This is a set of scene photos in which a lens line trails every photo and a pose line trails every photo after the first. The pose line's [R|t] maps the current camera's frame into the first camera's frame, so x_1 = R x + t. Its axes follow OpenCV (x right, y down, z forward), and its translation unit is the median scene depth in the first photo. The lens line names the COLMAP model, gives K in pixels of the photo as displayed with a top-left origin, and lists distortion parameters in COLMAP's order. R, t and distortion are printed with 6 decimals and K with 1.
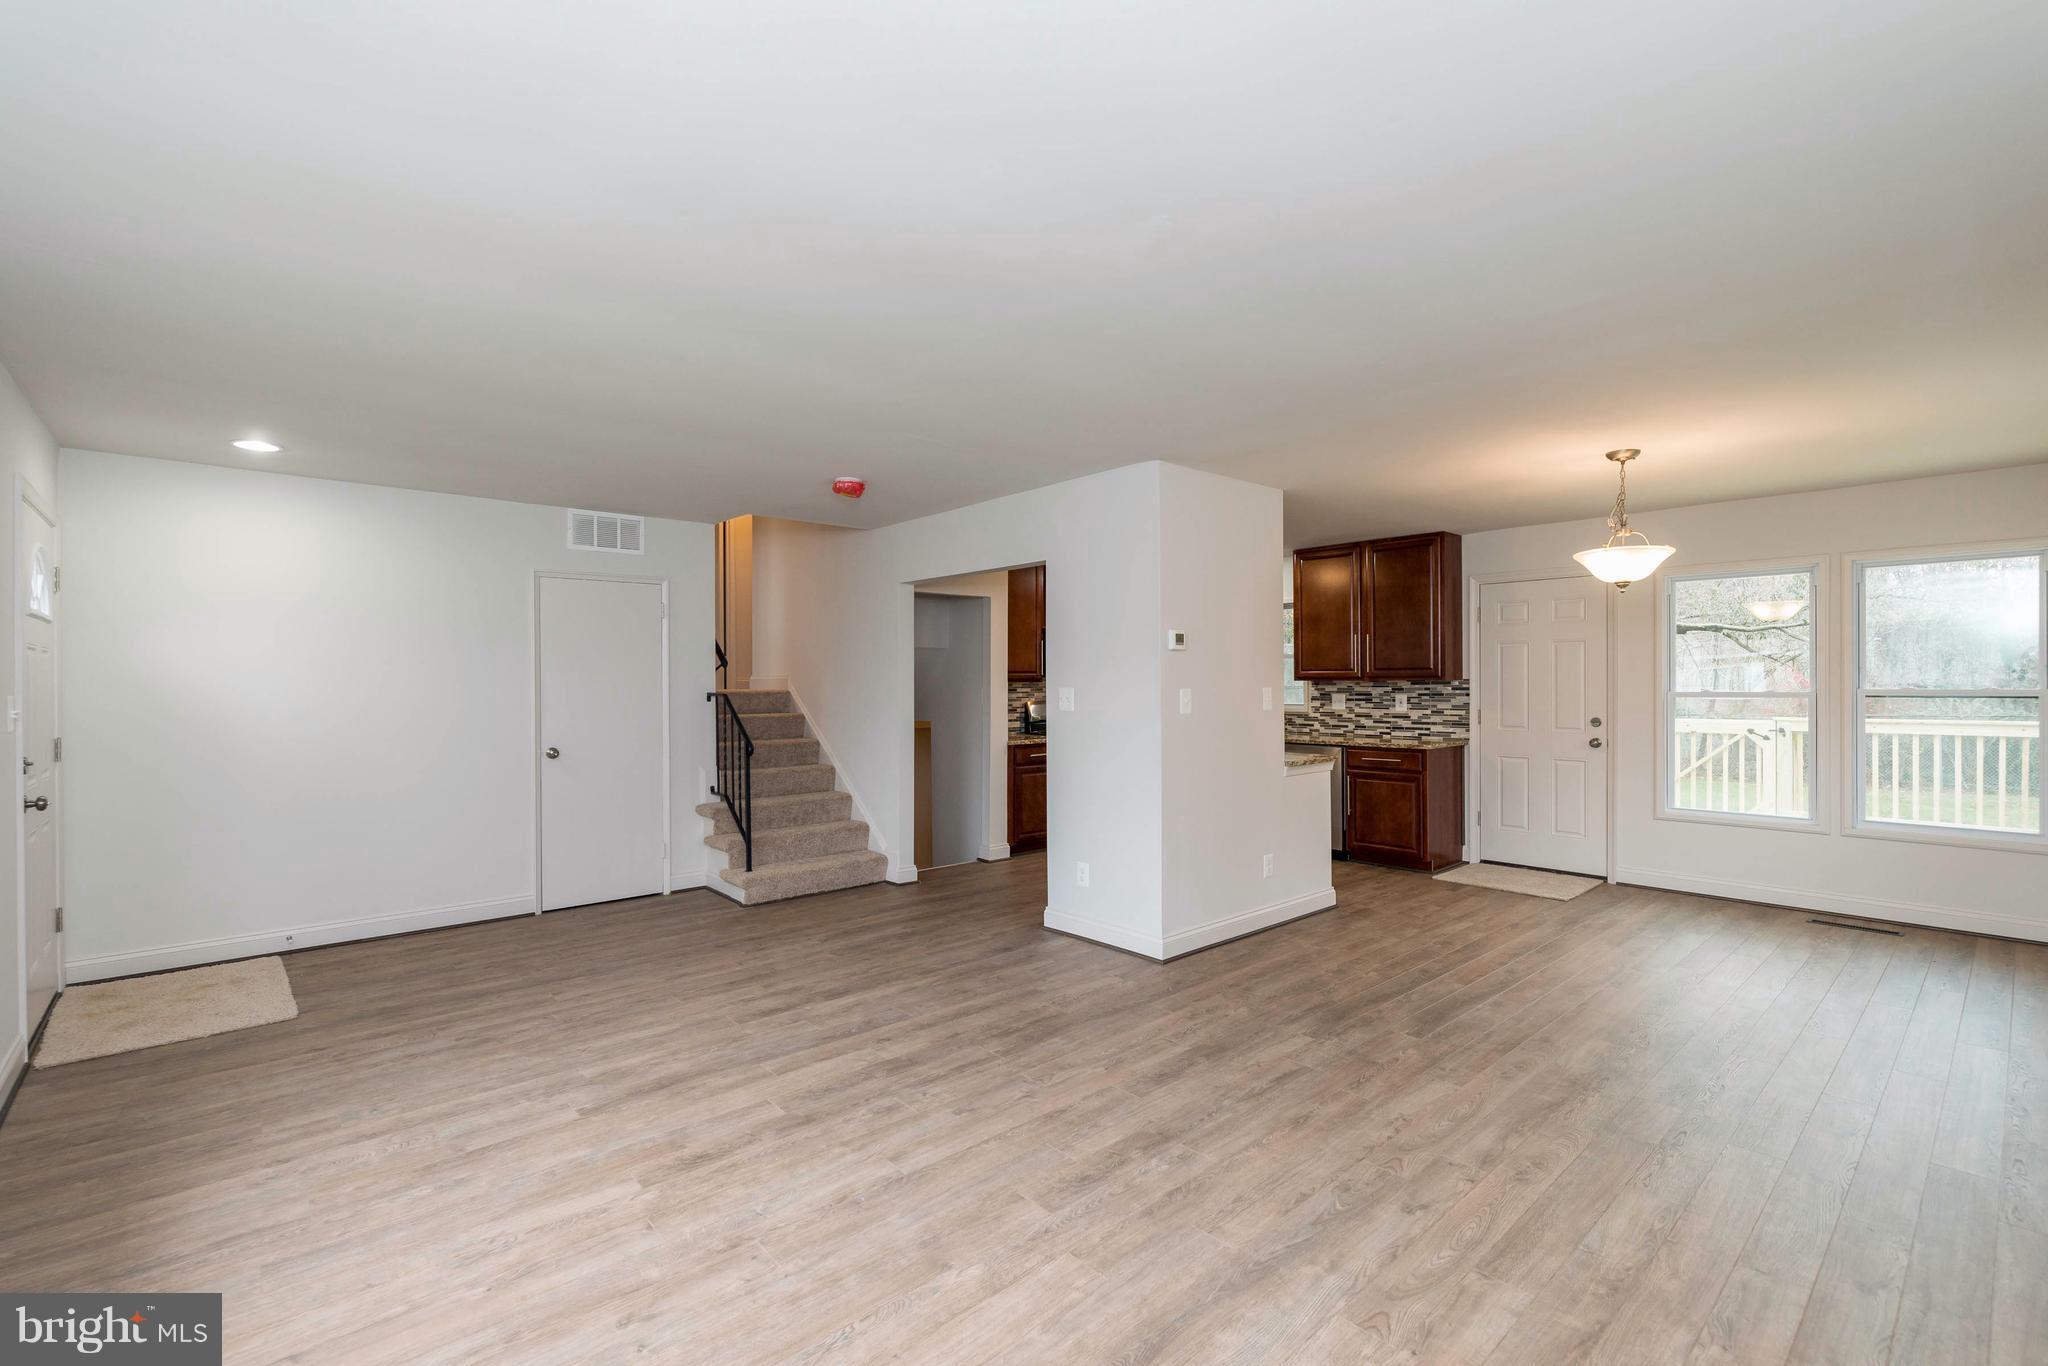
lens RADIAL K [[895.9, 0, 1024.5], [0, 895.9, 684.9], [0, 0, 1]] dist [0.000598, -0.000439]
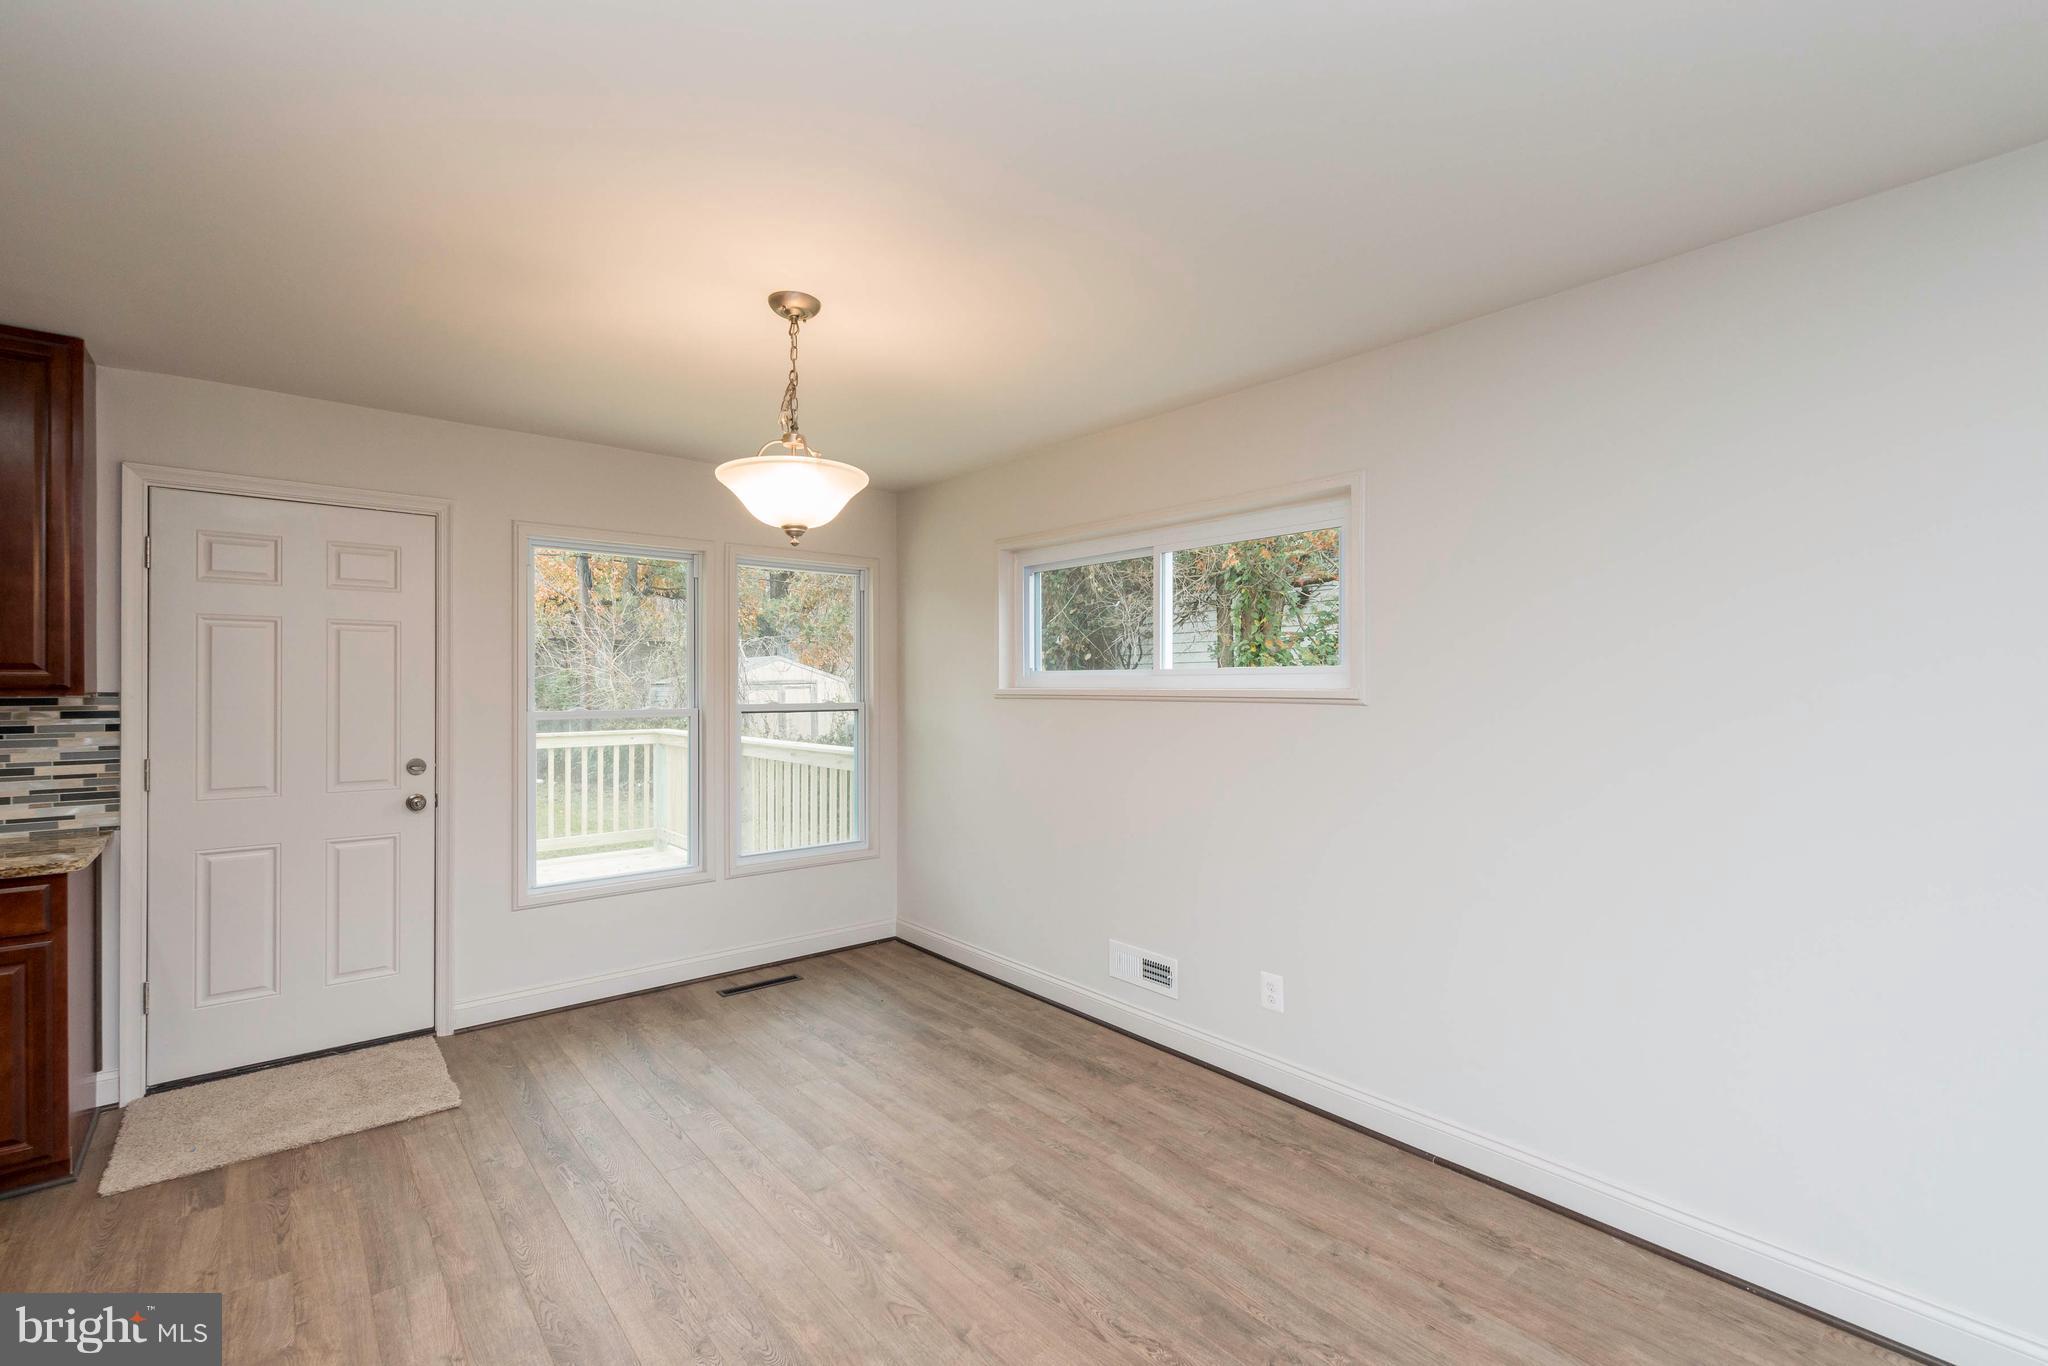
lens RADIAL K [[895.9, 0, 1021.7], [0, 895.9, 681.2], [0, 0, 1]] dist [0.000598, -0.000439]
pose [[0.028019, 0.008432, 0.999572, 0.062851], [0.003920, 0.999956, -0.008545, -0.006498], [-0.999600, 0.004158, 0.027985, 0.536717]]
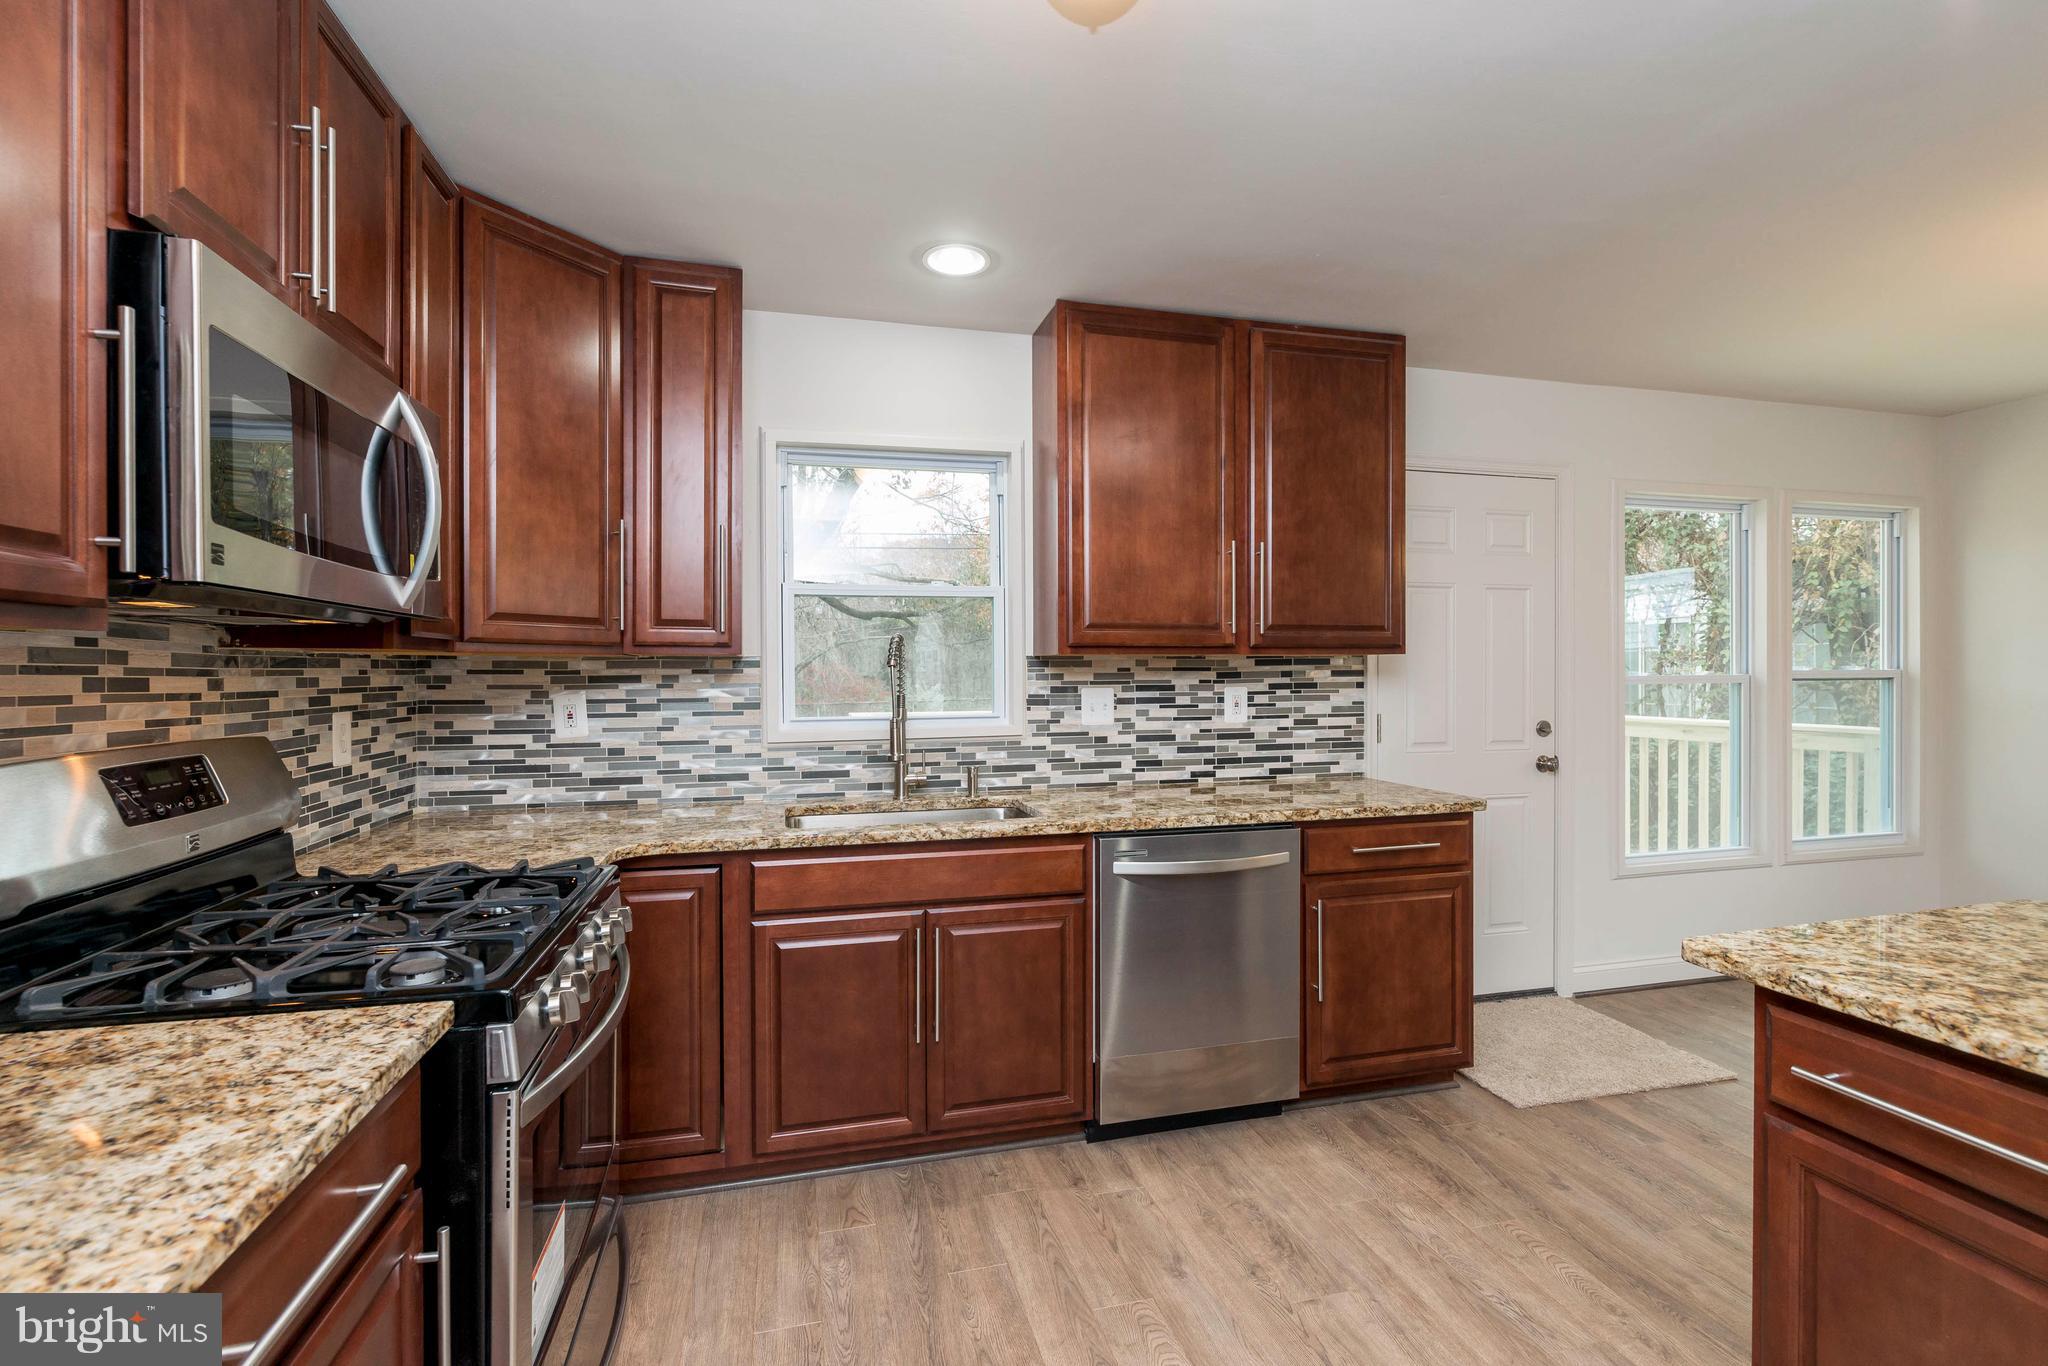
lens RADIAL K [[895.9, 0, 1021.7], [0, 895.9, 683.1], [0, 0, 1]] dist [0.000598, -0.000439]
pose [[0.464593, -0.008001, 0.885488, -0.038205], [0.005185, 0.999967, 0.006315, 0.005680], [-0.885509, 0.001657, 0.464619, 0.934905]]
